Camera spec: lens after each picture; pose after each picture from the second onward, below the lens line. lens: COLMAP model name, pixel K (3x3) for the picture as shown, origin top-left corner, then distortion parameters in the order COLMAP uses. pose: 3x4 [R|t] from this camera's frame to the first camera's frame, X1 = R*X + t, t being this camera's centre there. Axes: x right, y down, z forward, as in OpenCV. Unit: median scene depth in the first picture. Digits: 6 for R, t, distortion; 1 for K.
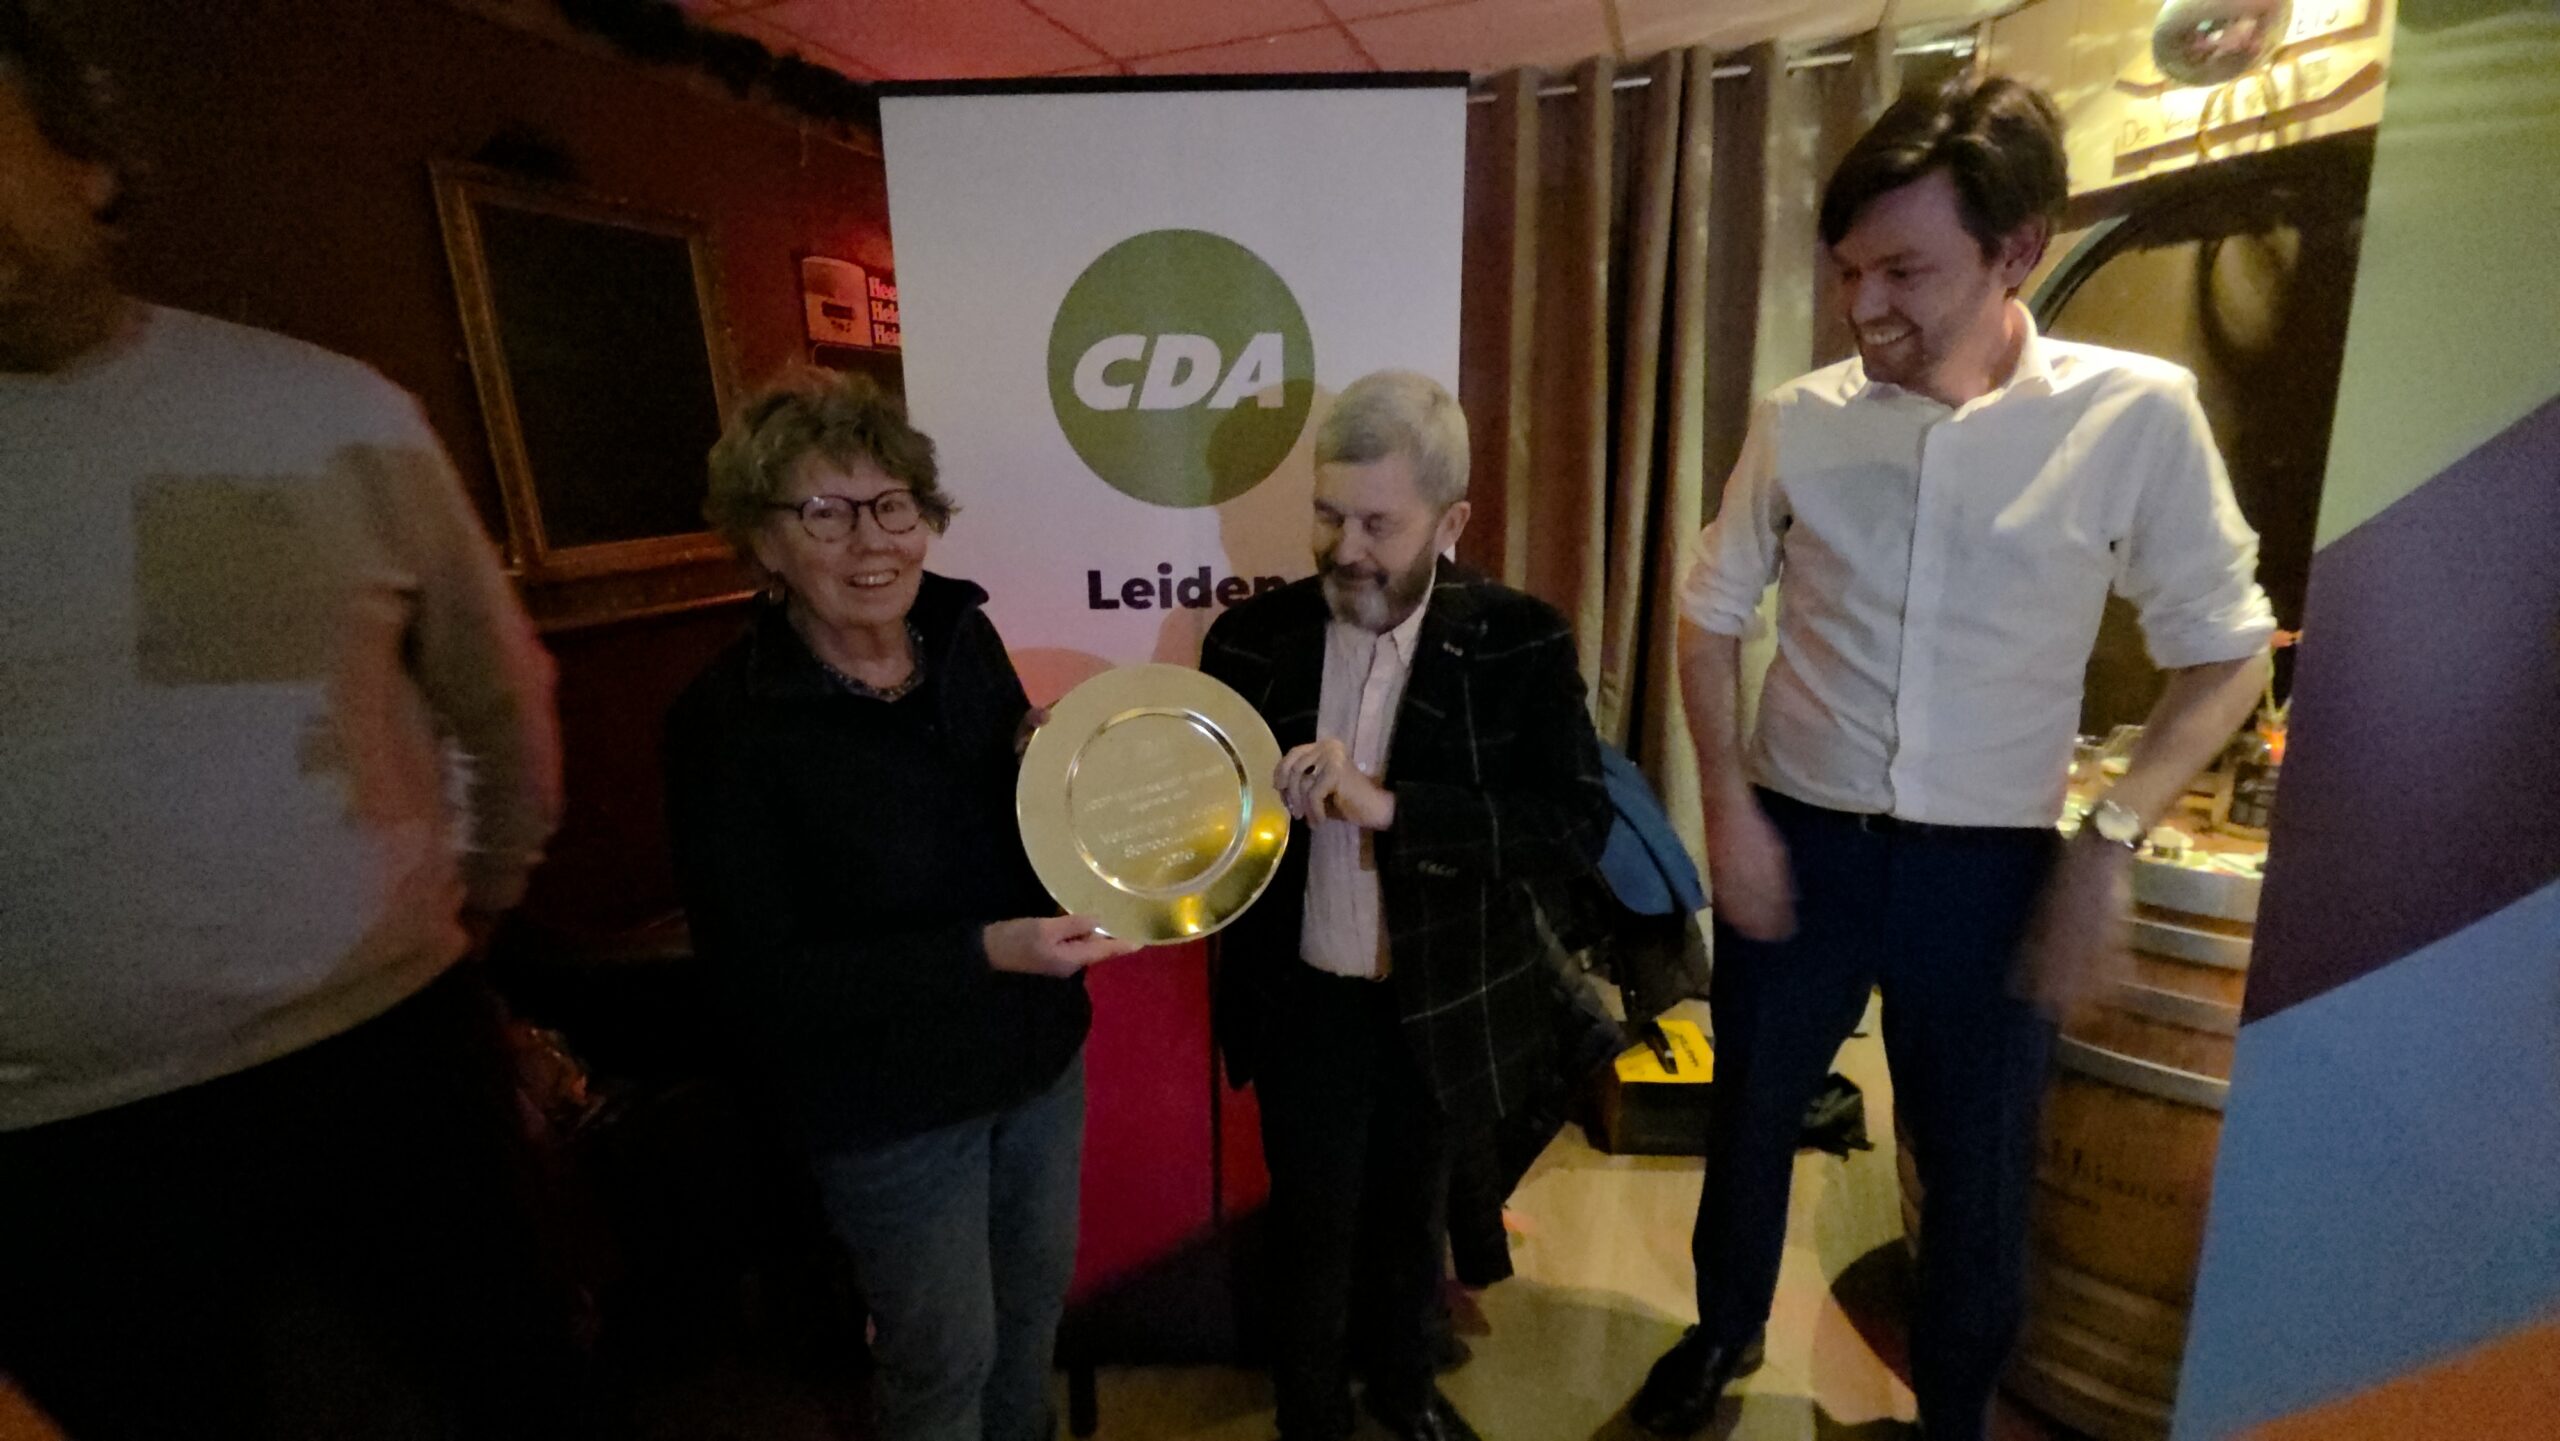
lens RADIAL K [[1024.6, 0, 1286.6], [0, 1024.6, 692.8], [0, 0, 1]] dist [0.012849, -0.006799]
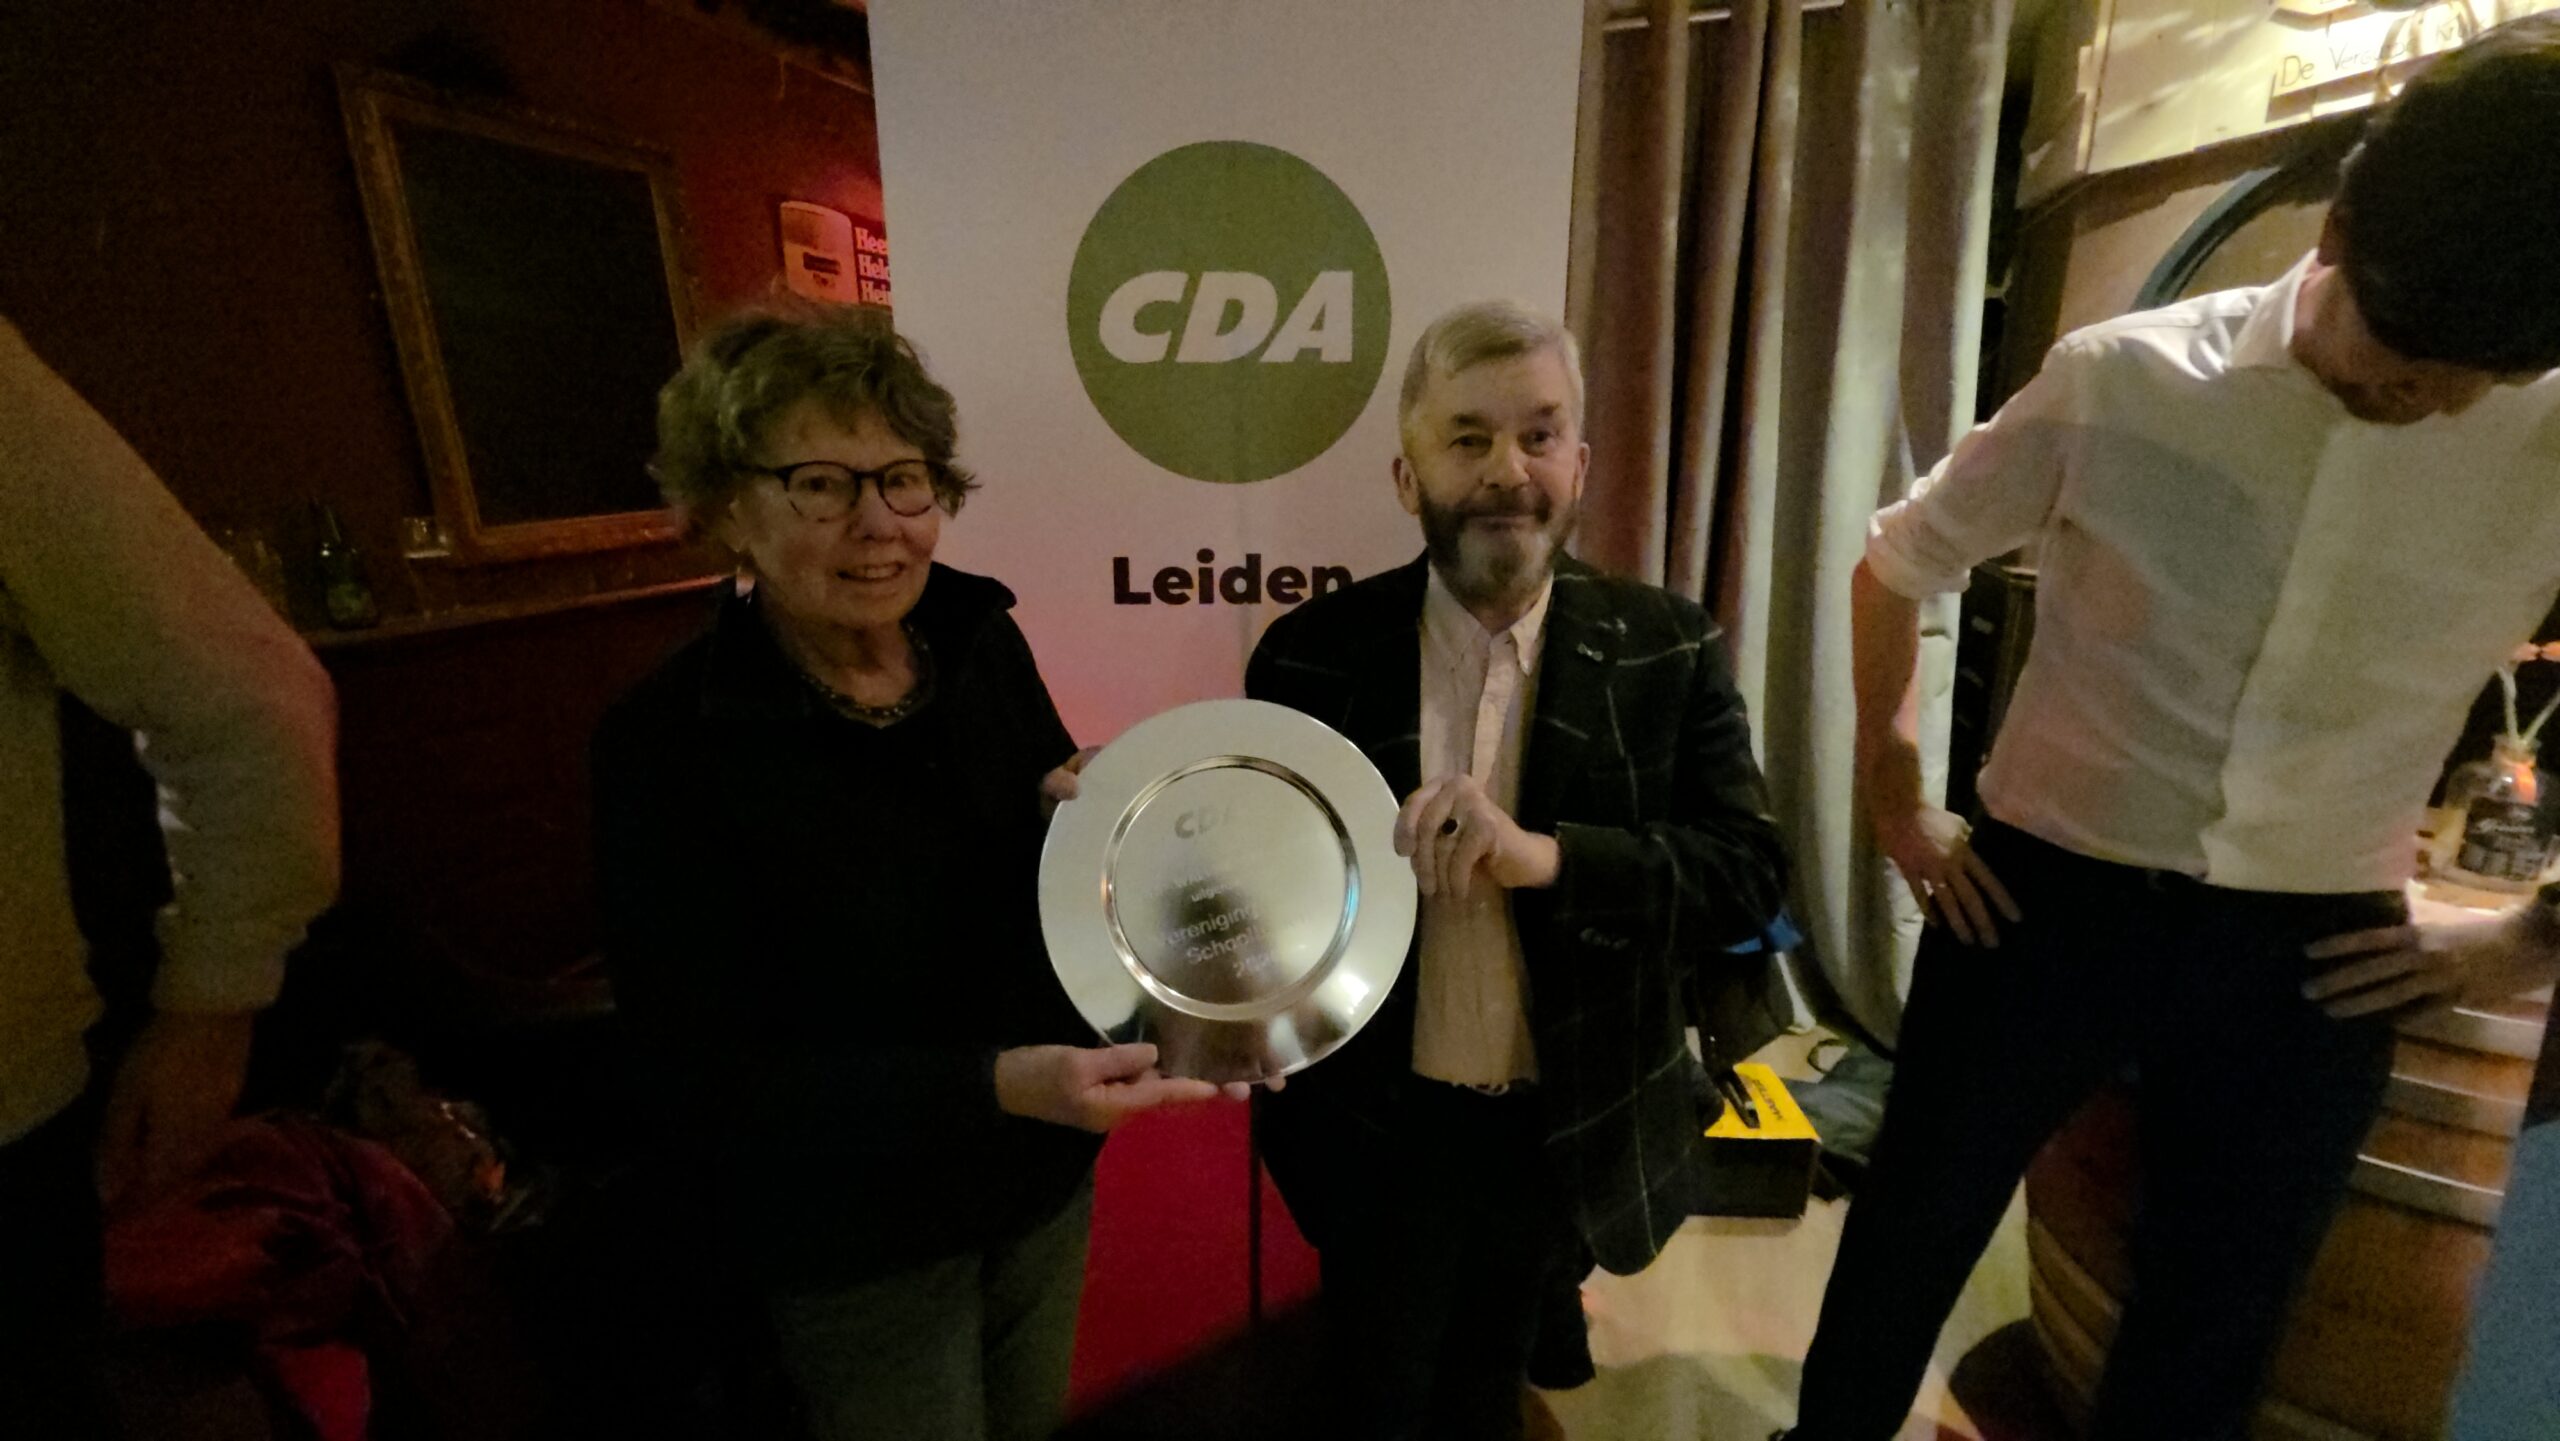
lens RADIAL K [[1024.6, 0, 1284.0], [0, 1024.6, 691.3], [0, 0, 1]] dist [0.012849, -0.006799]
pose [[0.999947, 0.008764, 0.005486, -0.047040], [-0.008833, 0.999881, 0.012662, -0.017850], [-0.005375, -0.012710, 0.999905, 0.132658]]
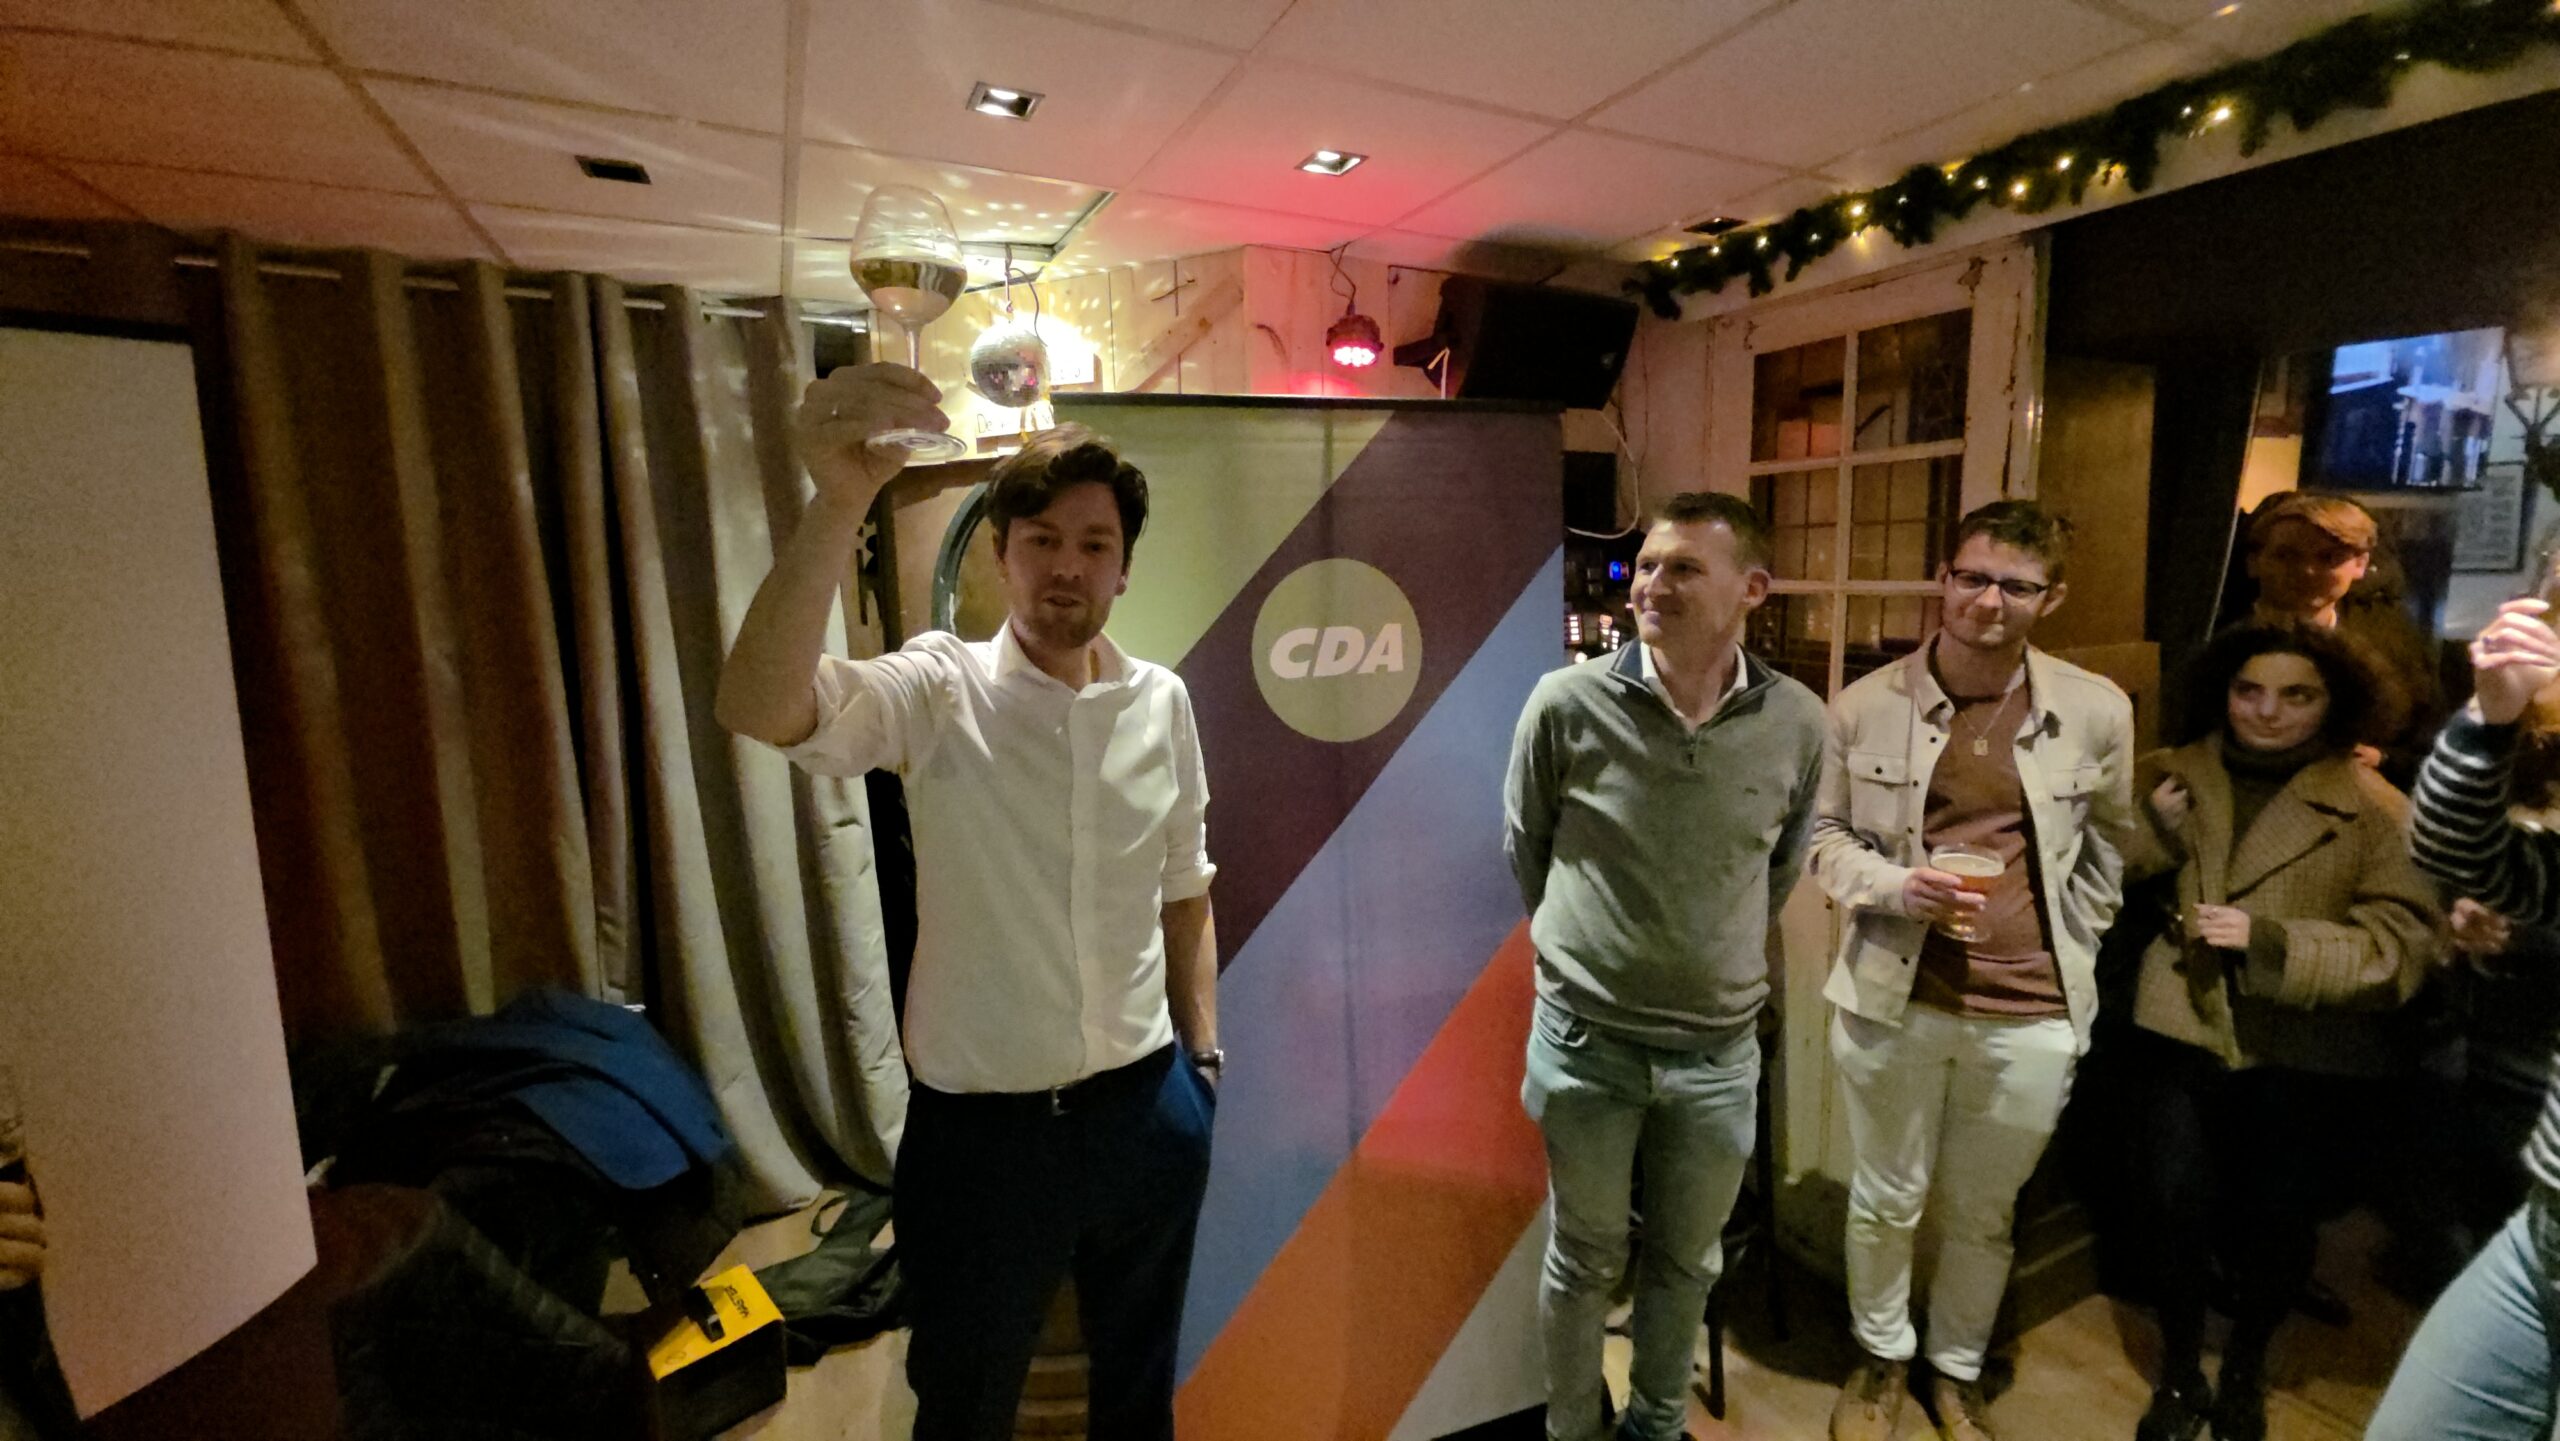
lens RADIAL K [[1024.6, 0, 1298.5], [0, 1024.6, 689.6], [0, 0, 1]] dist [0.012849, -0.006799]
pose [[0.666017, -0.088170, 0.740707, 0.096614], [0.178247, 0.983034, -0.043258, -0.088776], [-0.724327, 0.160839, 0.670434, -0.125462]]
